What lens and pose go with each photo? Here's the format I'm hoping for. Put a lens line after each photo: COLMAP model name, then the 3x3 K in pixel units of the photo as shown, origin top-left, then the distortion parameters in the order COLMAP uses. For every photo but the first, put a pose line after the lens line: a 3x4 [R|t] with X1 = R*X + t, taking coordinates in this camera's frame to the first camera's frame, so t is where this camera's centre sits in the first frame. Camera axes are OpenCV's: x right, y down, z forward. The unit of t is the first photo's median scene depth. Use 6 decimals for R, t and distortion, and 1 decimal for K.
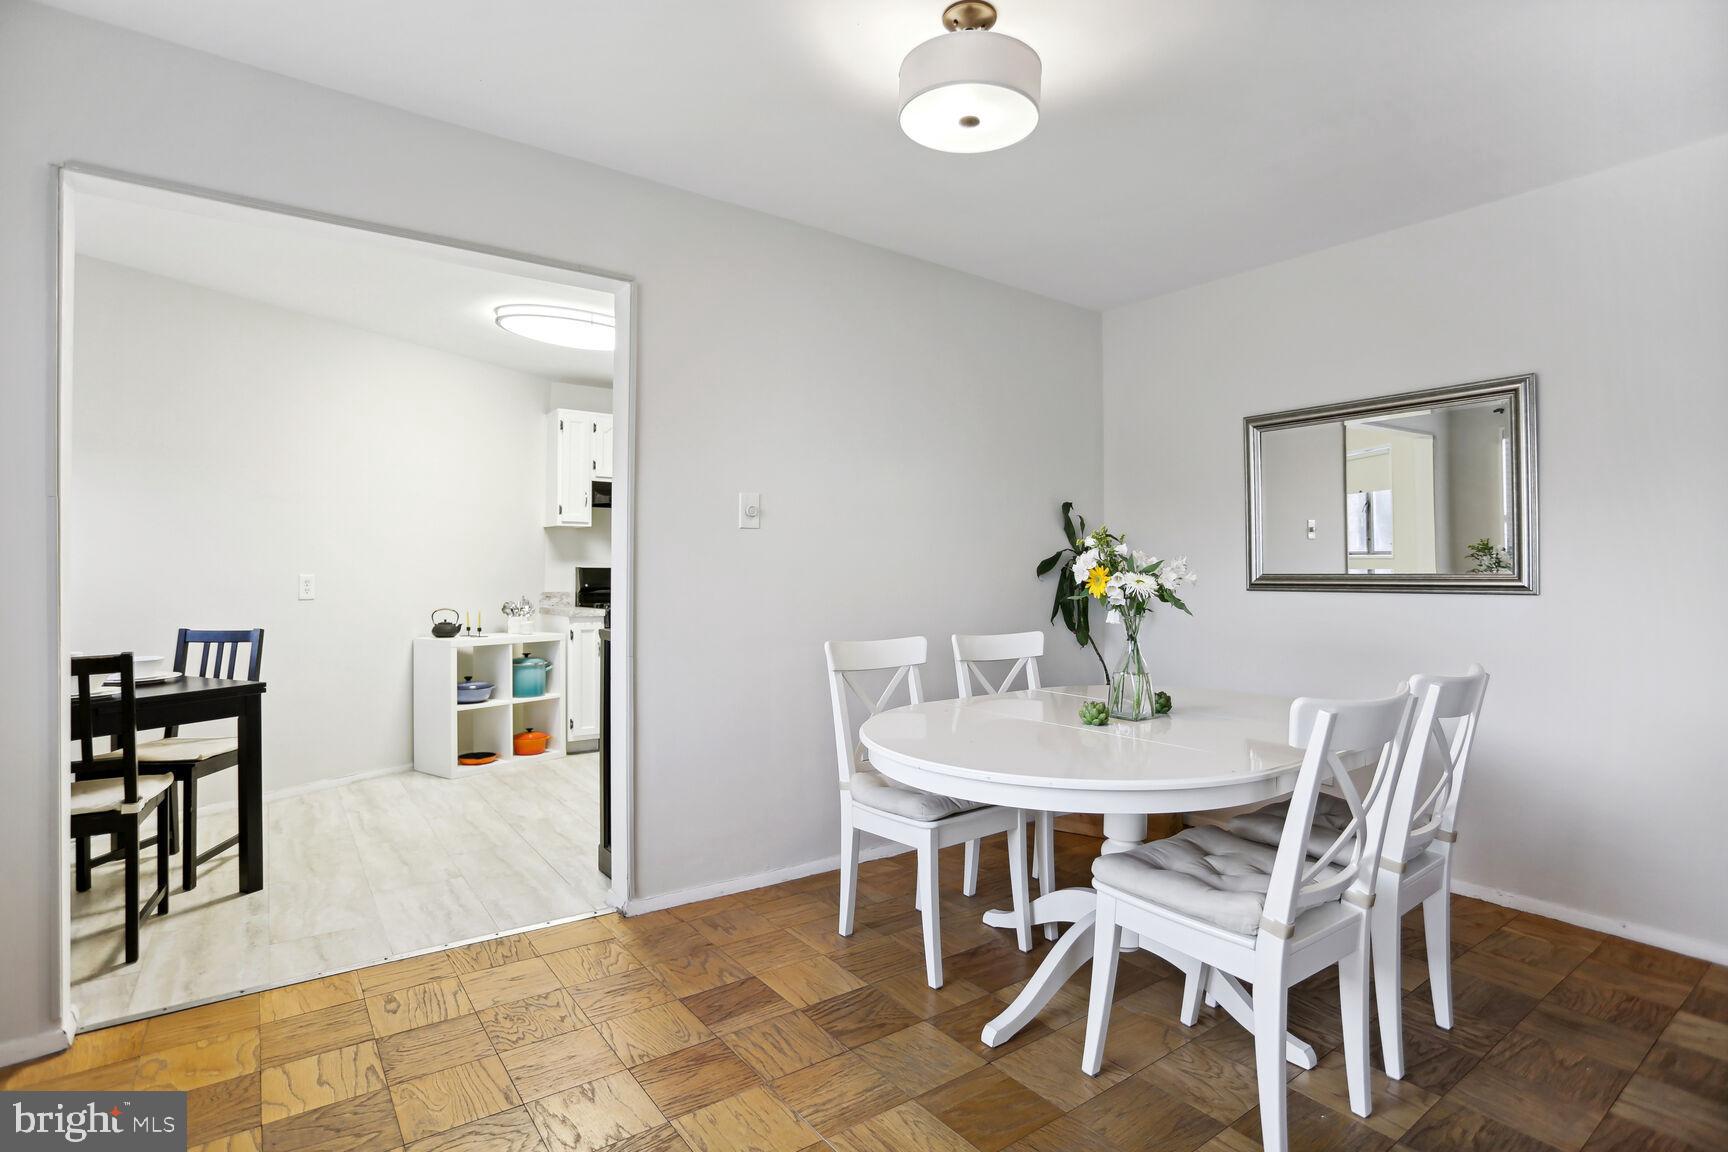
lens RADIAL K [[857.5, 0, 864.0], [0, 857.5, 576.0], [0, 0, 1]] dist [-0.063761, 0.029254]
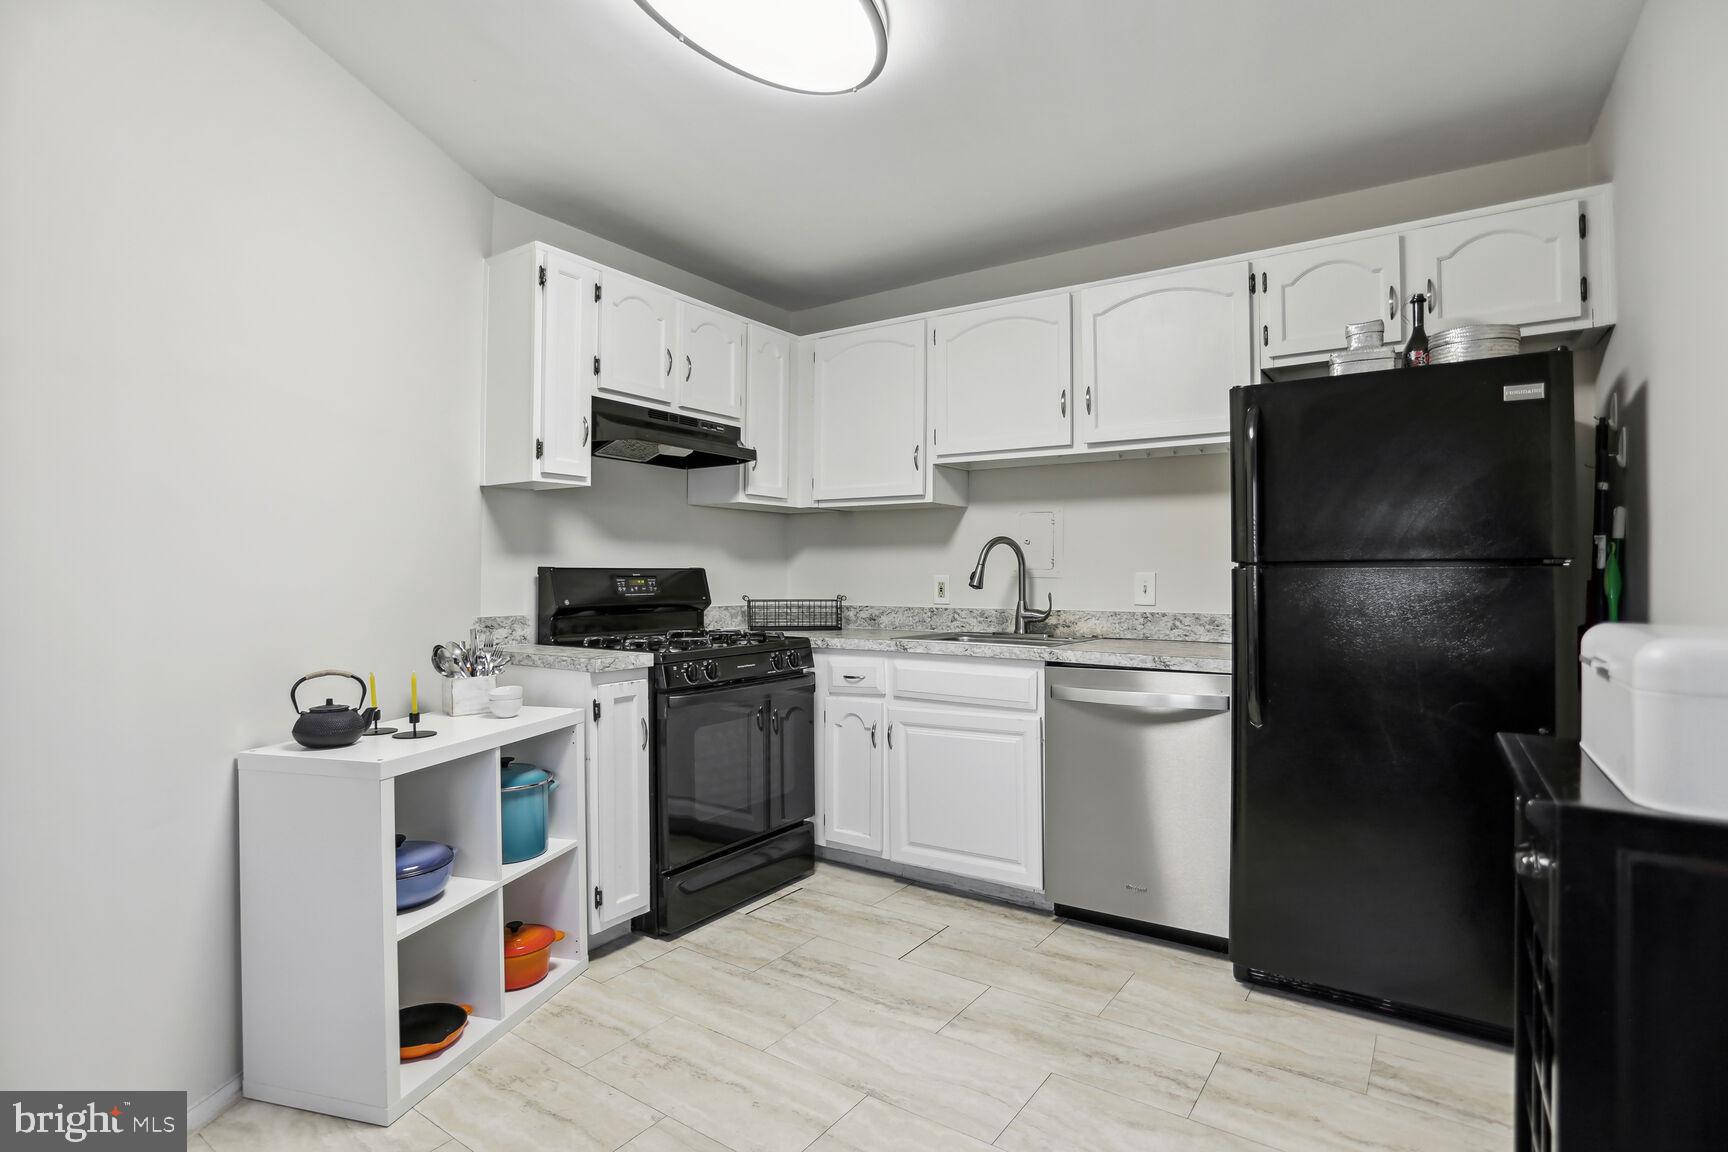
lens RADIAL K [[857.5, 0, 864.0], [0, 857.5, 576.0], [0, 0, 1]] dist [-0.063761, 0.029254]
pose [[0.936173, -0.001792, 0.351535, -0.371091], [0.001359, 0.999998, 0.001477, -0.005861], [-0.351537, -0.000905, 0.936173, 0.506646]]
